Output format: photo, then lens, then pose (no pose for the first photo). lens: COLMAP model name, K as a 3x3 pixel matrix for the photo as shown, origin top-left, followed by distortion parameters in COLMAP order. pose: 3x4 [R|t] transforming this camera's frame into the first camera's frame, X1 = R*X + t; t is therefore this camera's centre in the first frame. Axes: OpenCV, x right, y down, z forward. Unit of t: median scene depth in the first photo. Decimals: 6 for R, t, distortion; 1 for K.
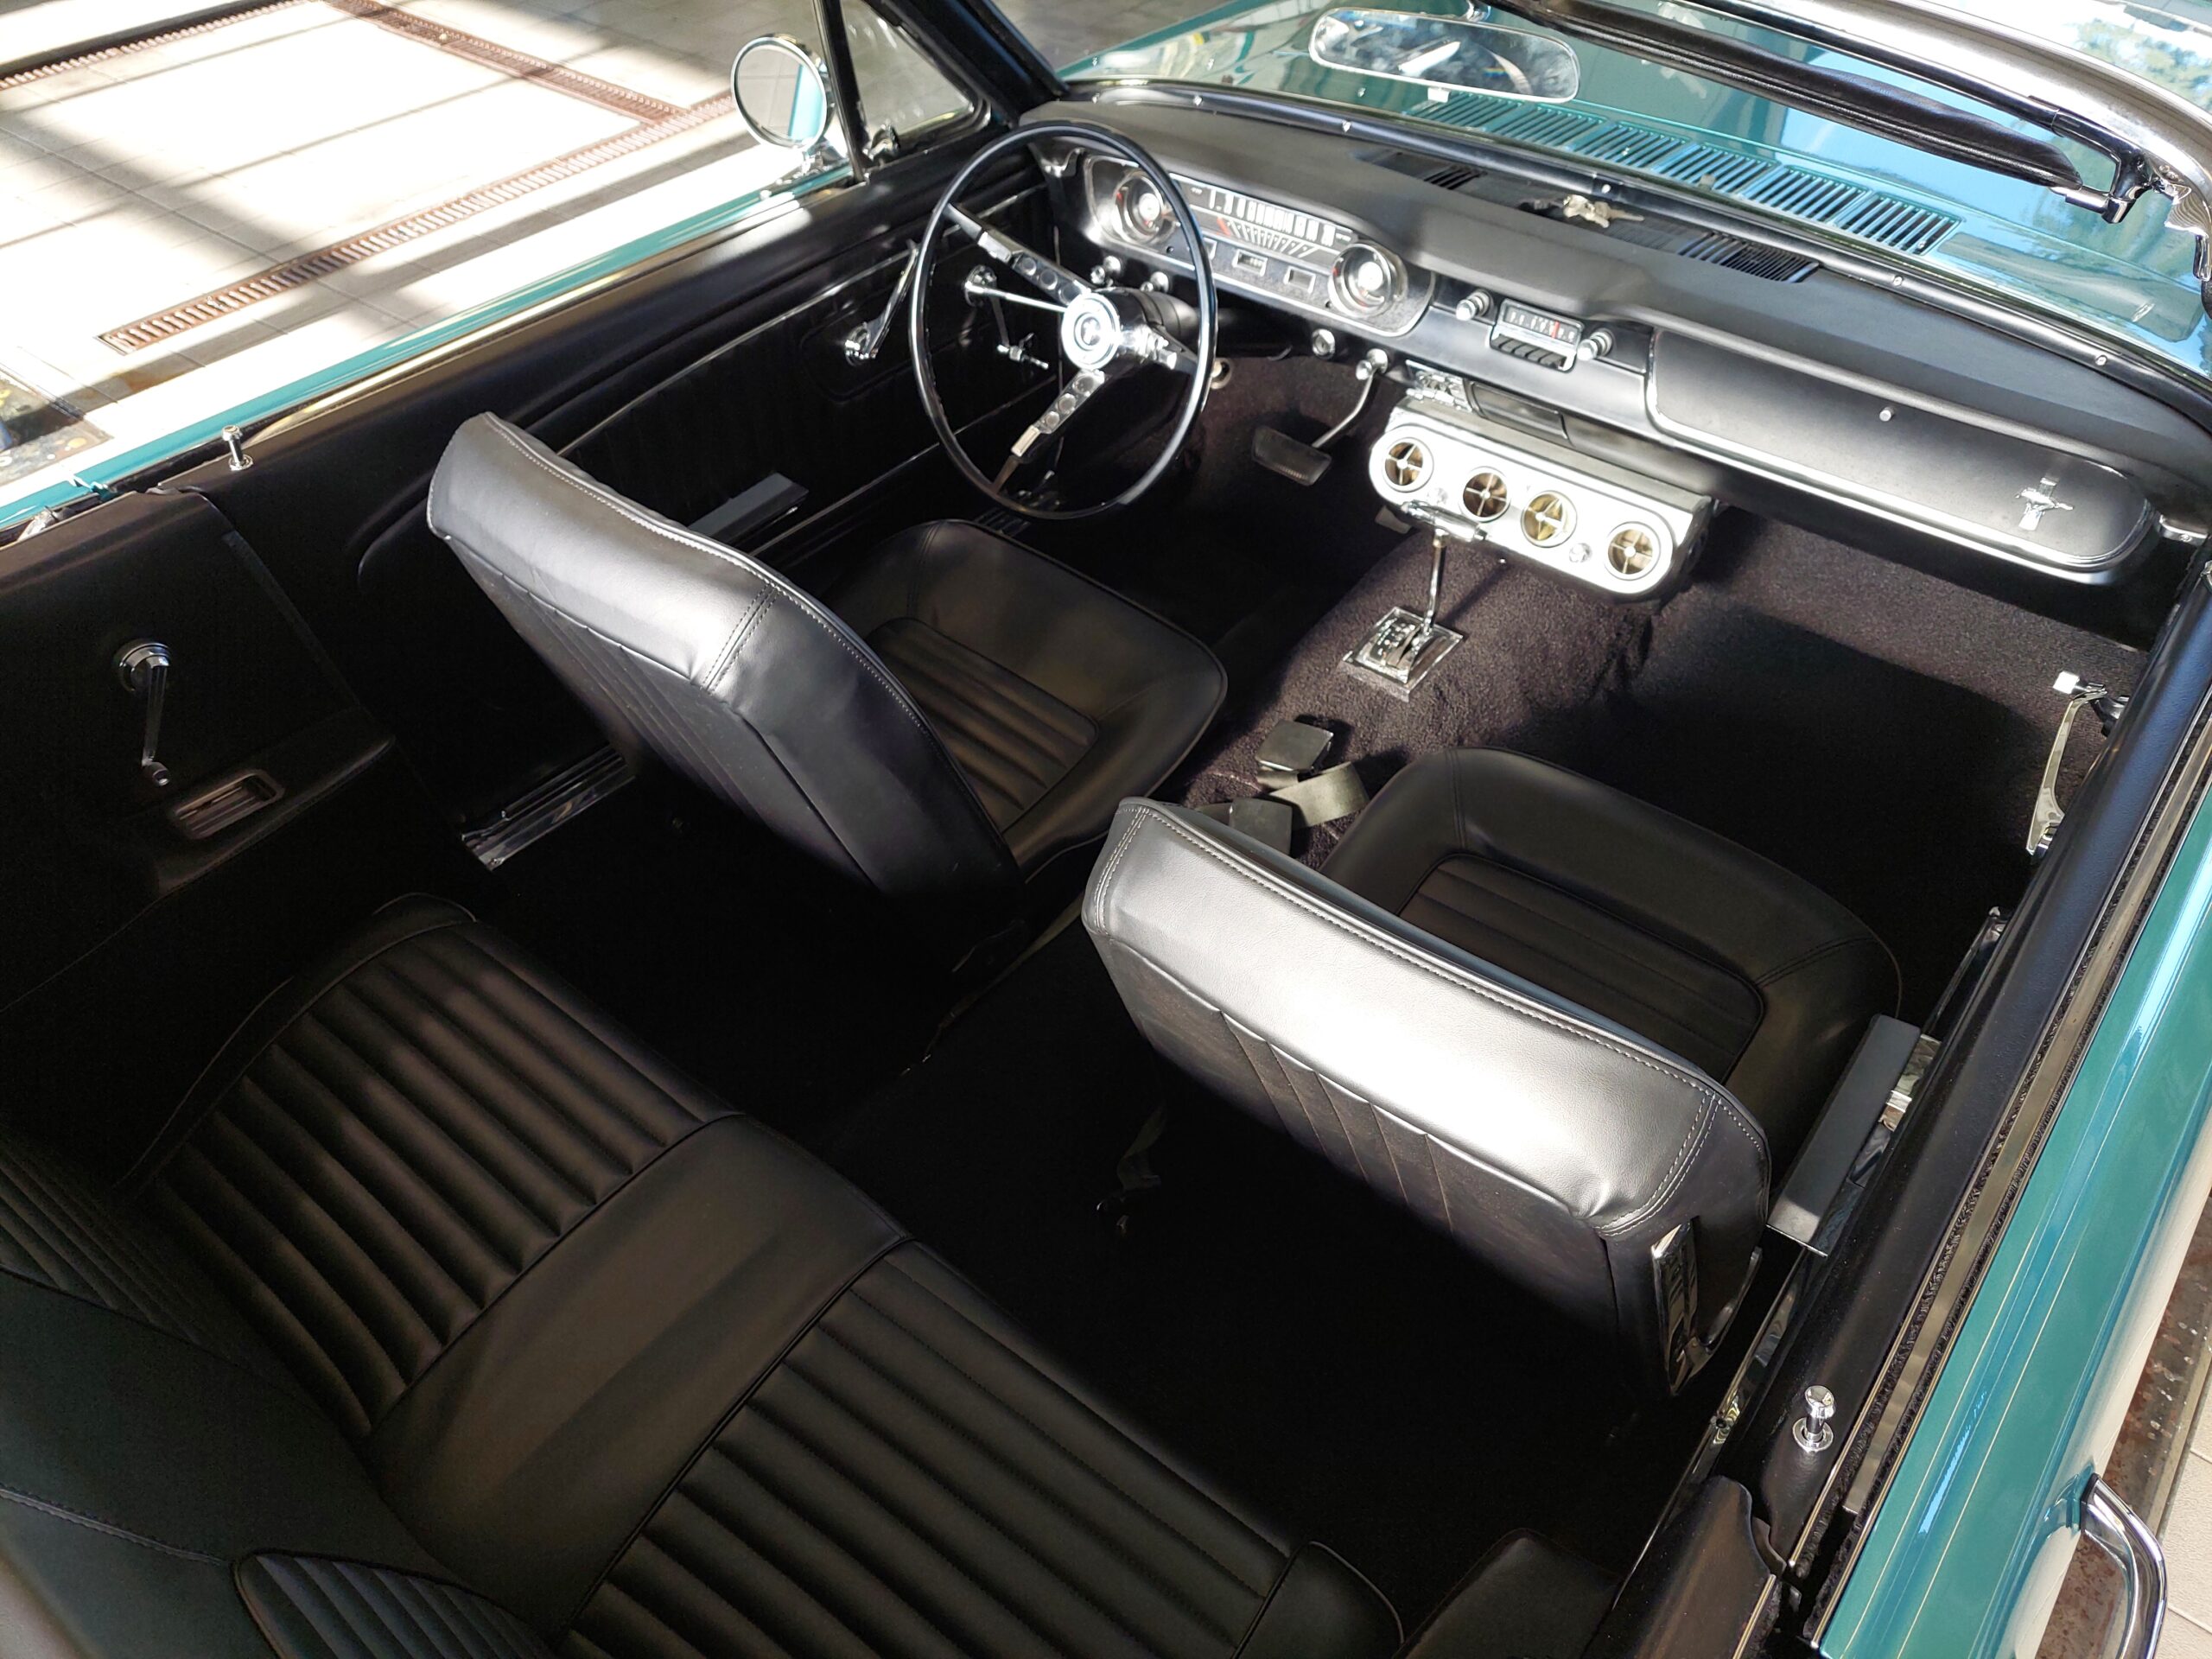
lens RADIAL K [[1598.9, 0, 1109.6], [0, 1598.9, 841.4], [0, 0, 1]] dist [0.074649, -0.071094]
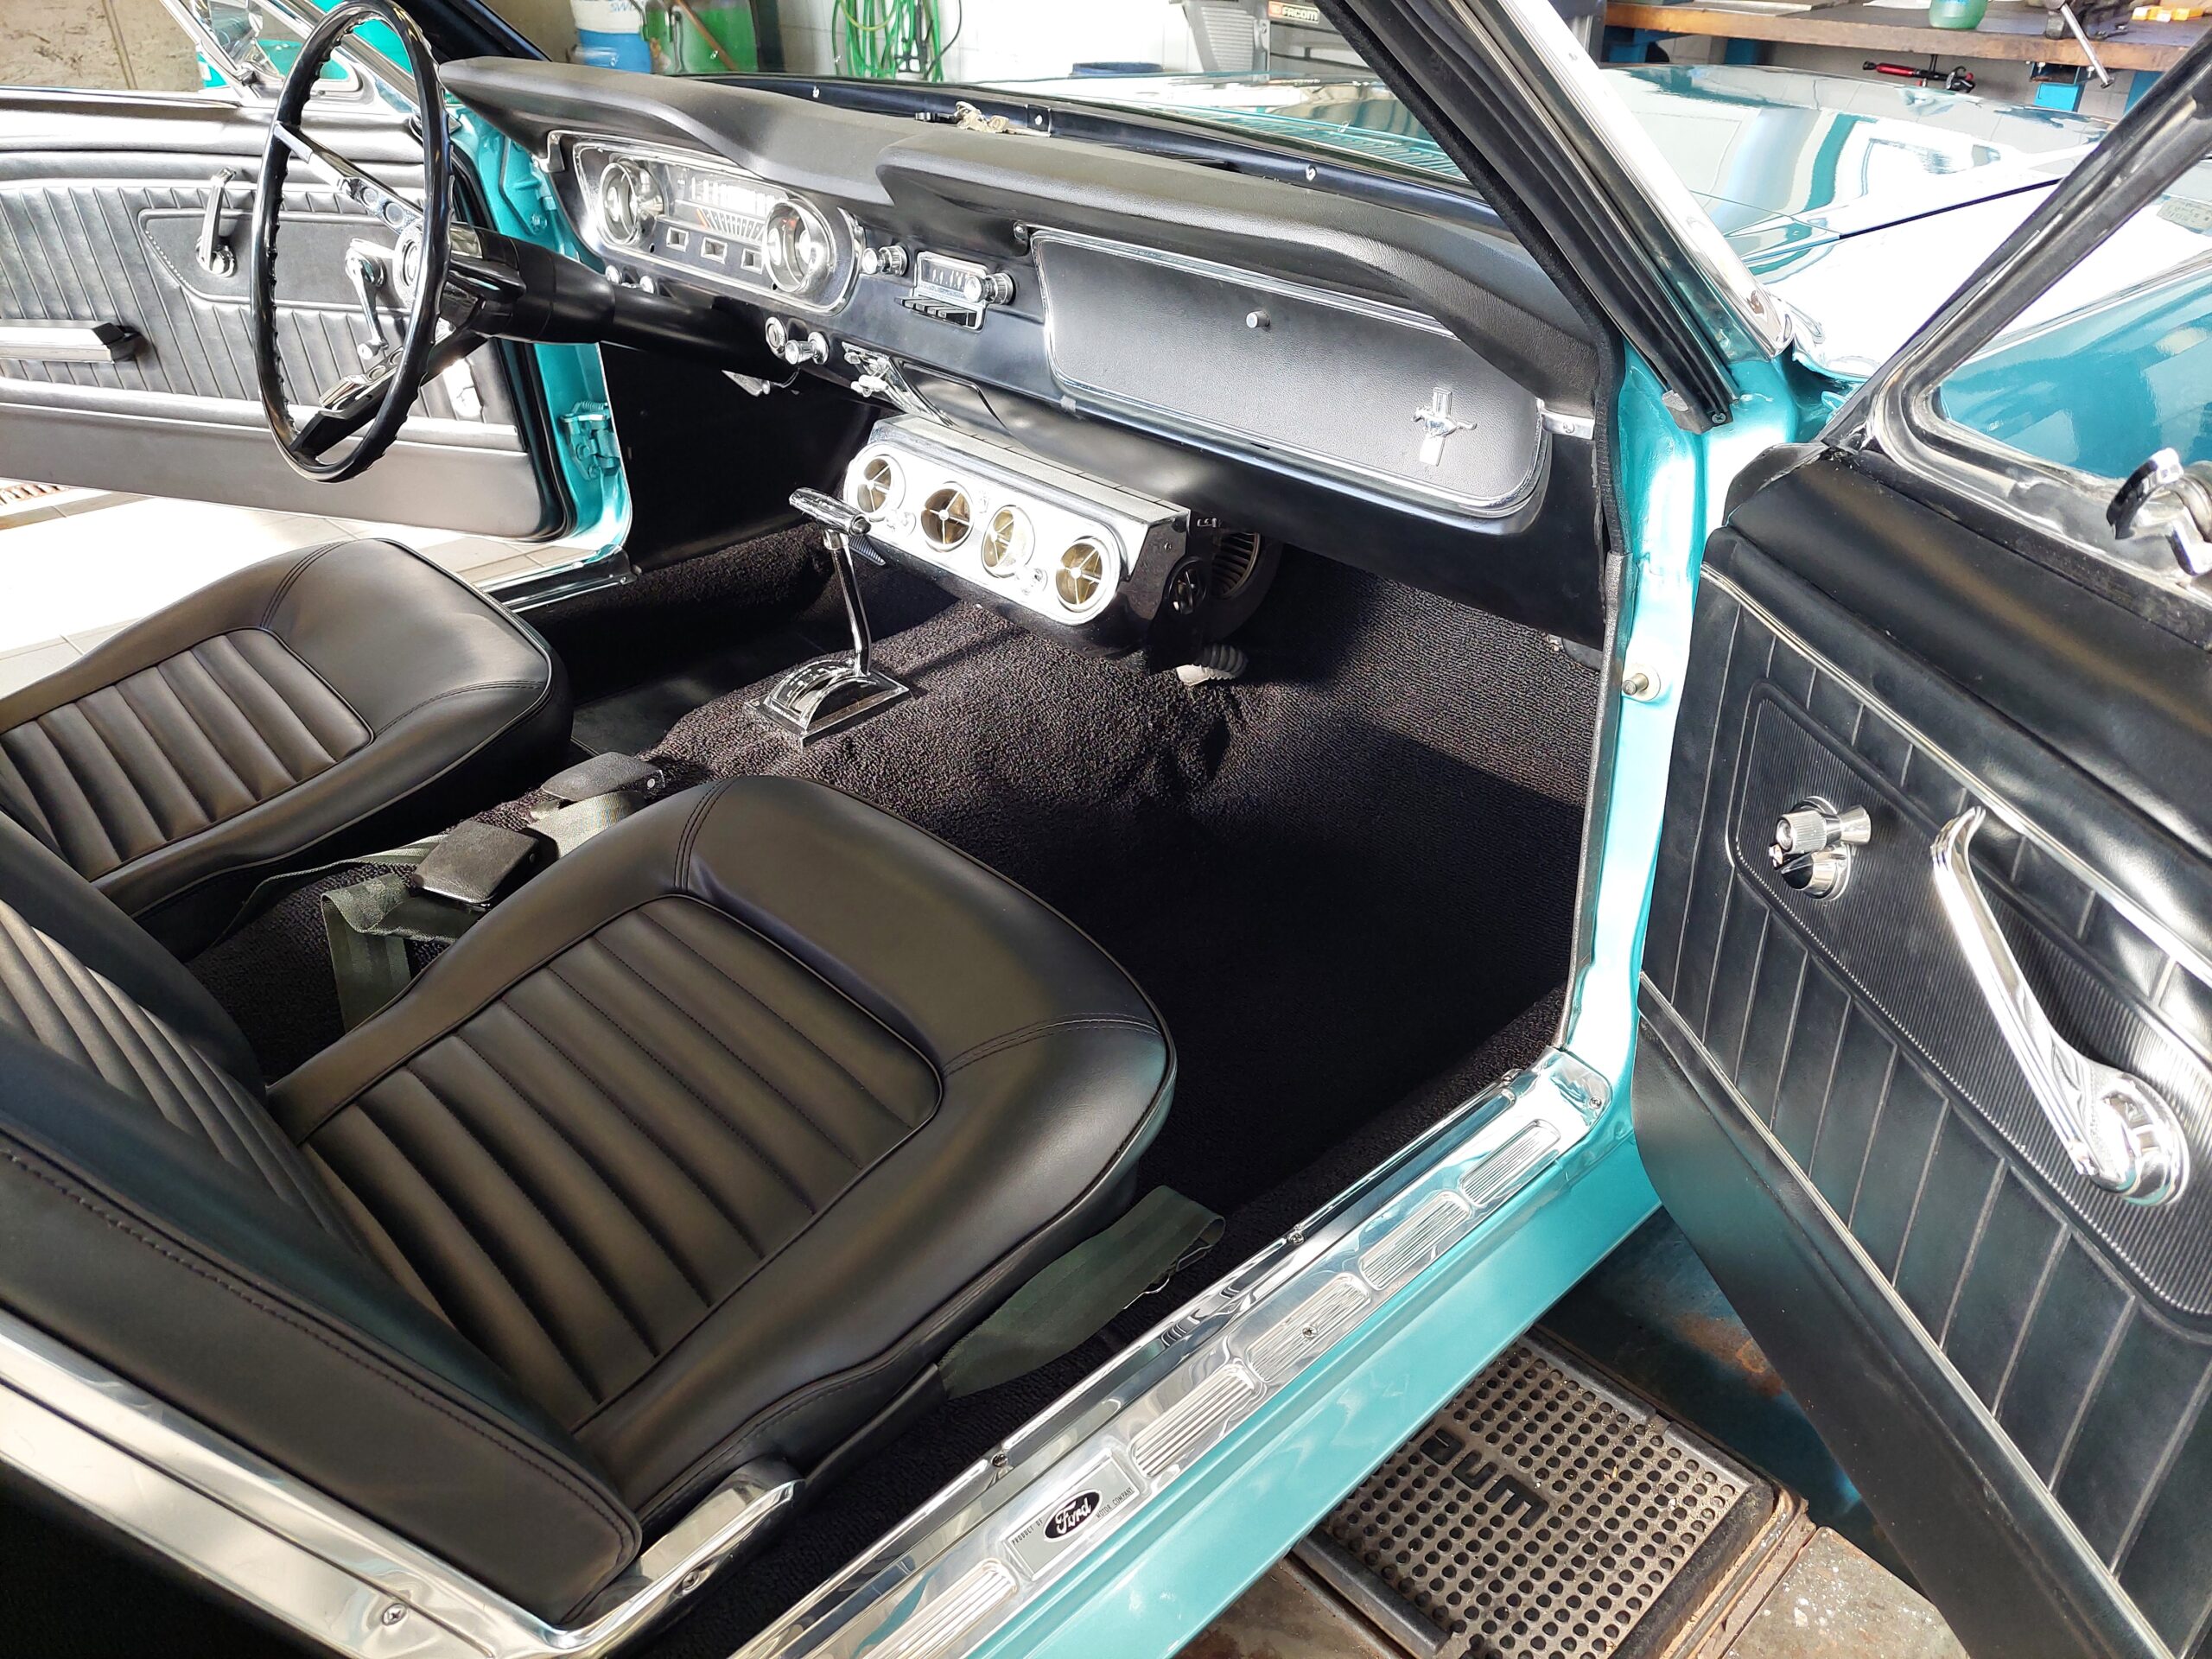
lens RADIAL K [[1598.9, 0, 1109.6], [0, 1598.9, 841.4], [0, 0, 1]] dist [0.074649, -0.071094]
pose [[0.990759, 0.069780, -0.116307, 0.416774], [-0.093290, 0.973048, -0.210892, 0.098998], [0.098457, 0.219793, 0.970565, 0.279873]]
